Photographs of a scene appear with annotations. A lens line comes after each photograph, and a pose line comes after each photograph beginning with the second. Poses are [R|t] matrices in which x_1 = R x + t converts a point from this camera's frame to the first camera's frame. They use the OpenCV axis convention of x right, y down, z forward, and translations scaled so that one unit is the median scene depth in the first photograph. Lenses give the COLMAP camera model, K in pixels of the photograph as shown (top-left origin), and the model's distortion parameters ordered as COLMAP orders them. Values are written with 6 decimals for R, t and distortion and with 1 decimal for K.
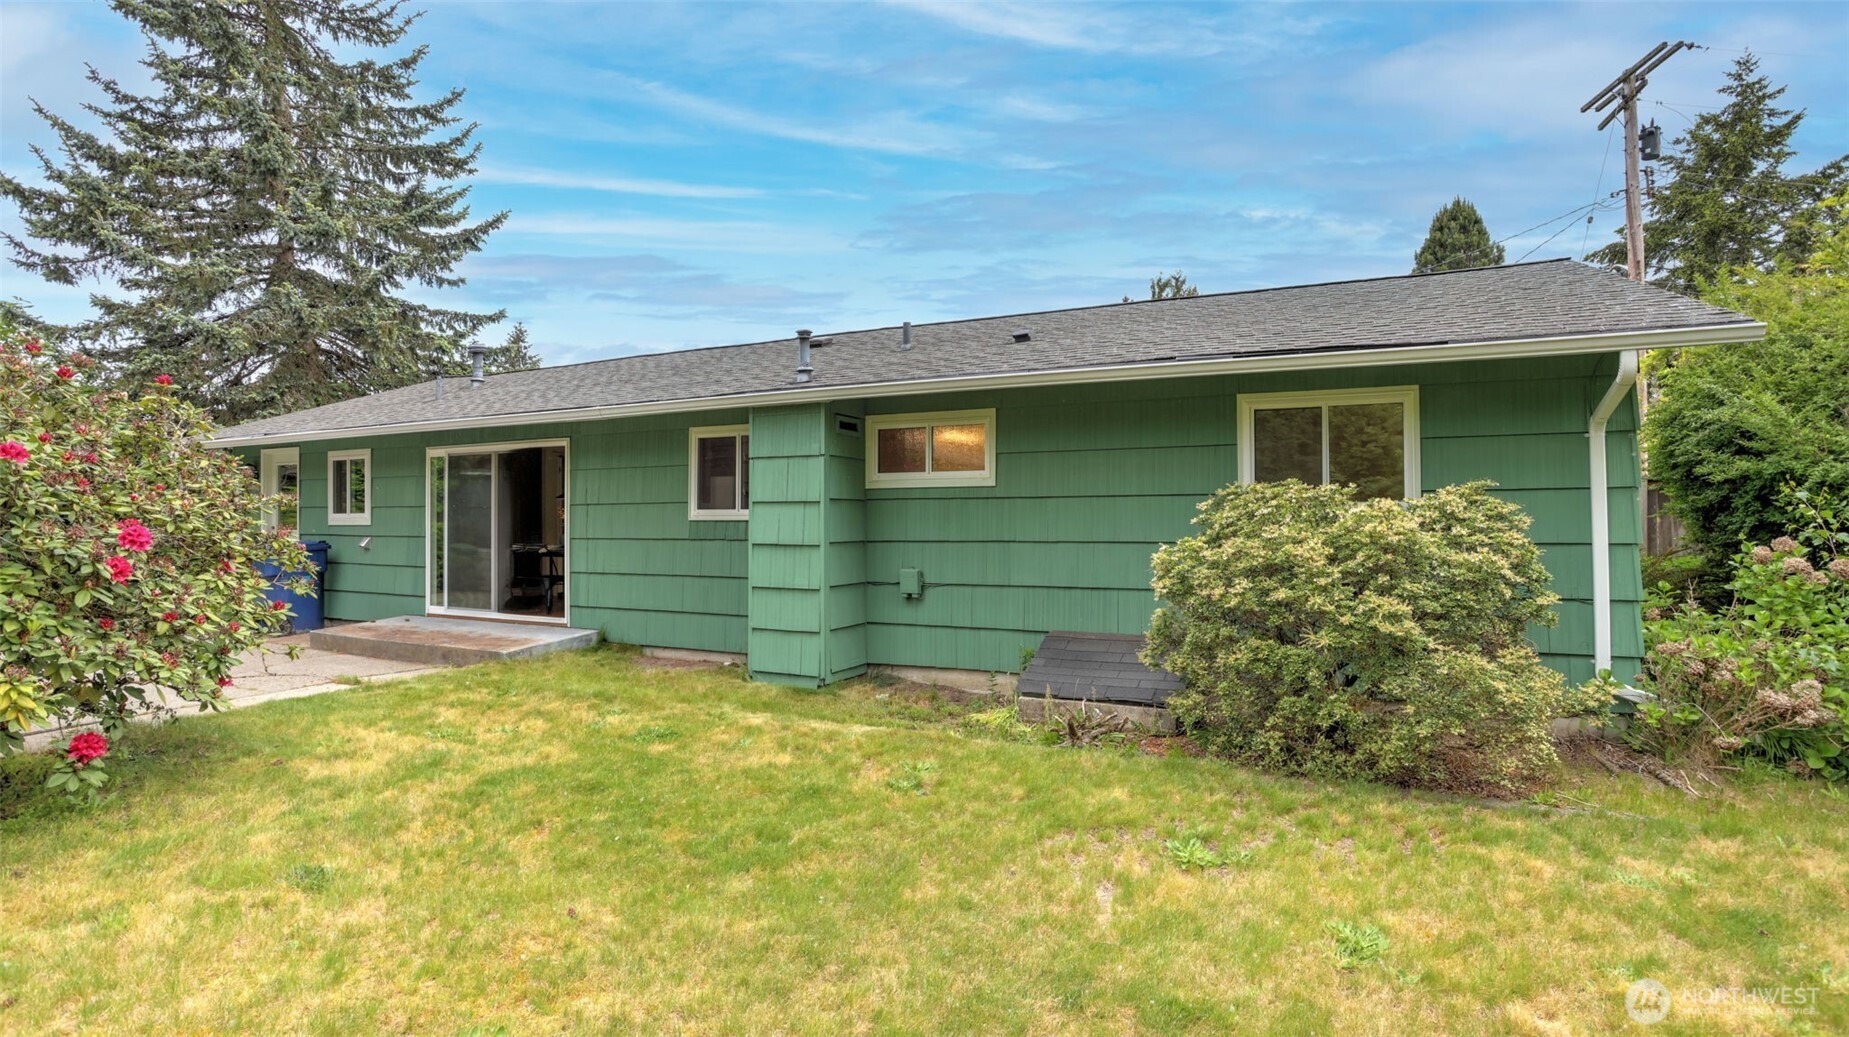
lens RADIAL K [[892.6, 0, 924.5], [0, 892.6, 518.5], [0, 0, 1]] dist [-0.089628, 0.037686]
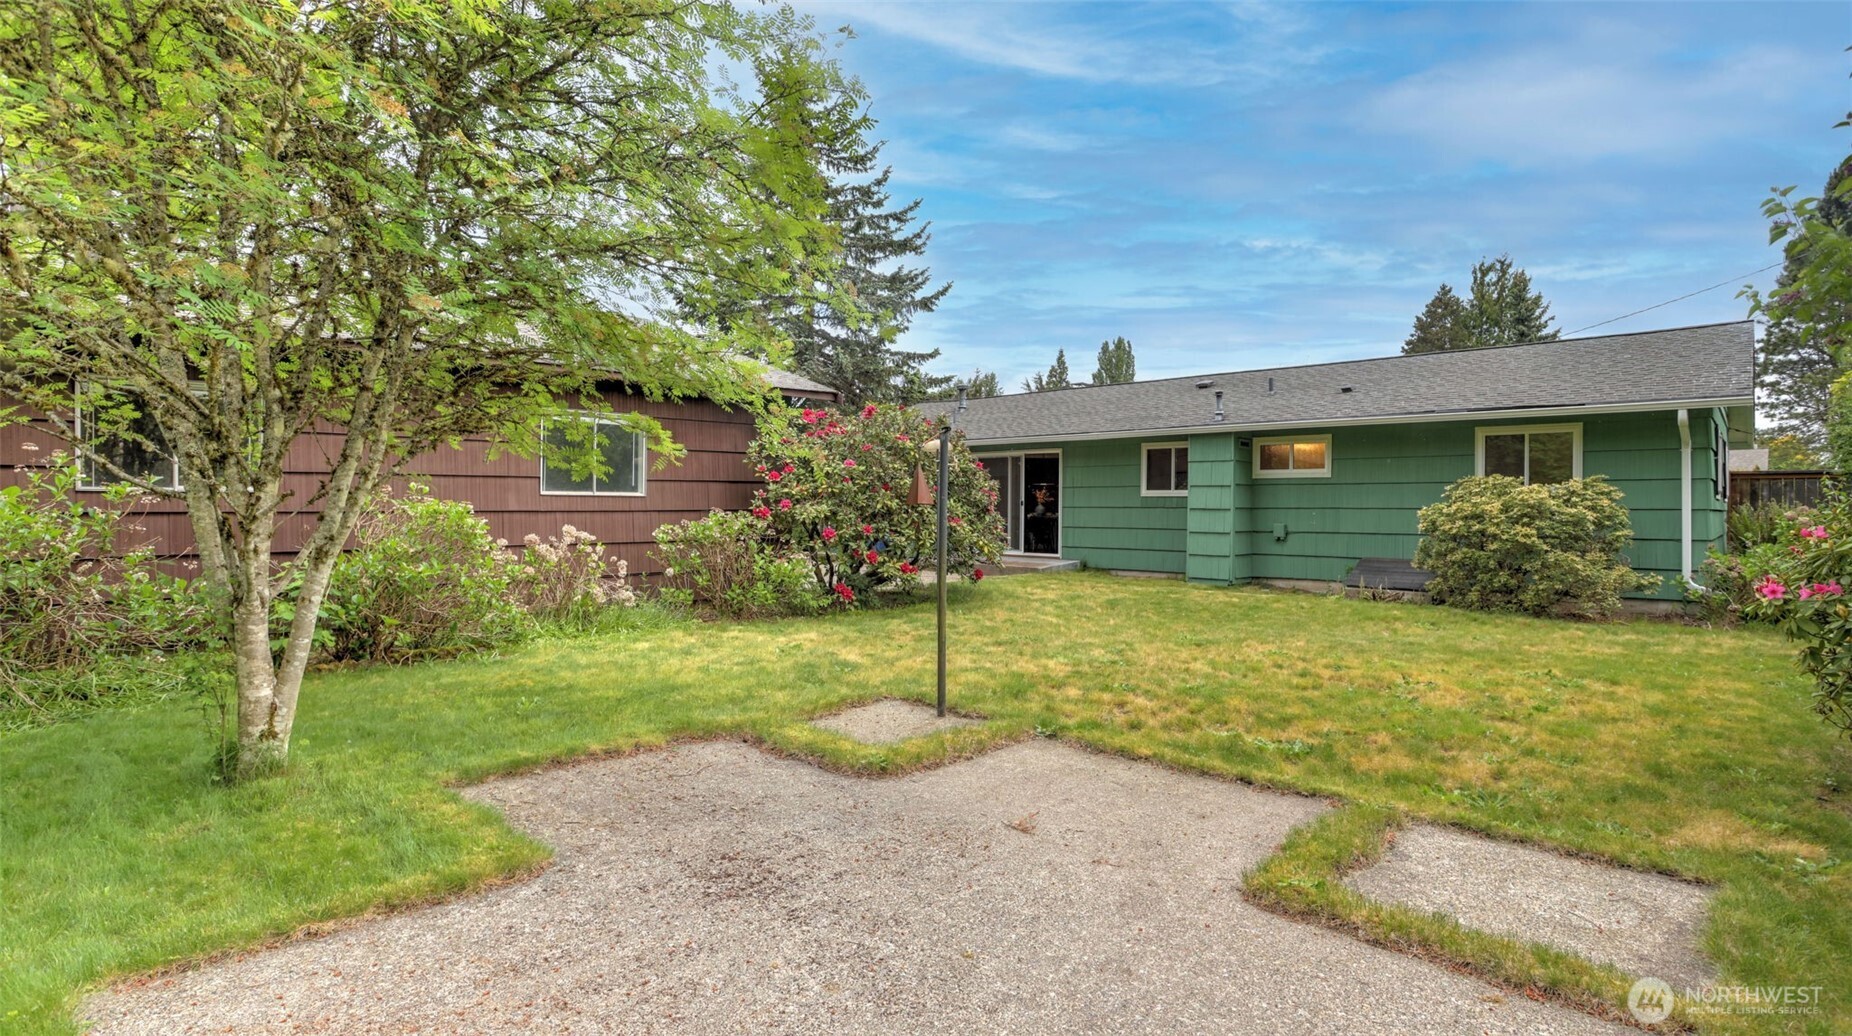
lens RADIAL K [[894.0, 0, 926.0], [0, 894.0, 518.0], [0, 0, 1]] dist [-0.089628, 0.037686]
pose [[0.949773, 0.013706, -0.312639, -0.140801], [-0.010216, 0.999866, 0.012797, 0.030995], [0.312773, -0.008960, 0.949786, -0.930032]]
